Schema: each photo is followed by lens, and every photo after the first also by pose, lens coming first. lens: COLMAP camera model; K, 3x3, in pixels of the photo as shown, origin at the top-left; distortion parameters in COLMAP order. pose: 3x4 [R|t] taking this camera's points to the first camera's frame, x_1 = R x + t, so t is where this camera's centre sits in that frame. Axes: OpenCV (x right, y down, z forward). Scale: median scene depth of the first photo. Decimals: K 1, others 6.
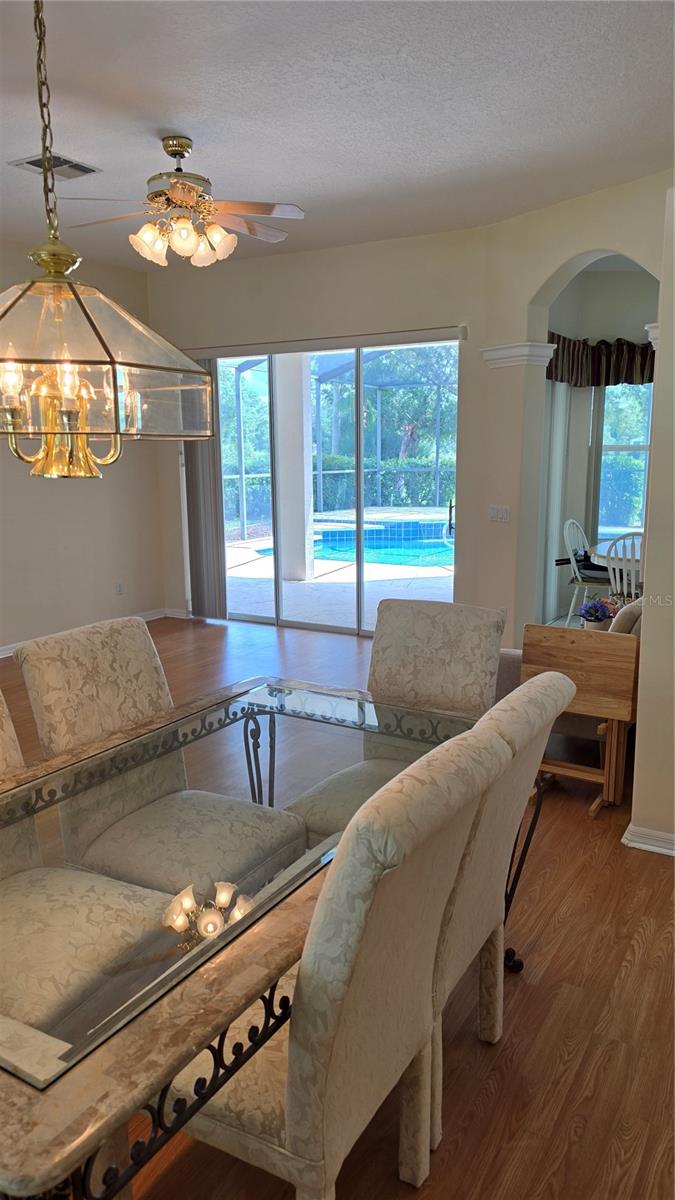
lens RADIAL K [[826.5, 0, 334.3], [0, 826.5, 604.8], [0, 0, 1]] dist [0.112209, -0.165400]
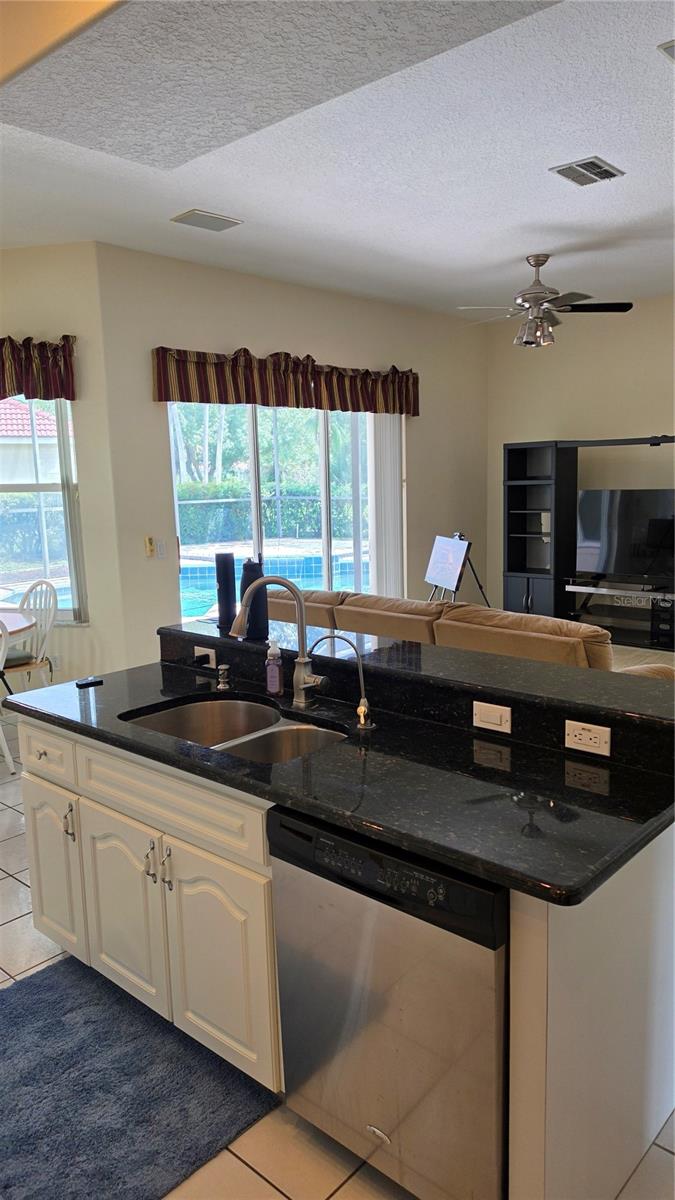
lens RADIAL K [[826.5, 0, 334.3], [0, 826.5, 604.8], [0, 0, 1]] dist [0.112209, -0.165400]
pose [[0.981396, 0.012059, -0.191615, 0.355526], [-0.016327, 0.999652, -0.020709, -0.034574], [0.191299, 0.023452, 0.981252, 0.156089]]
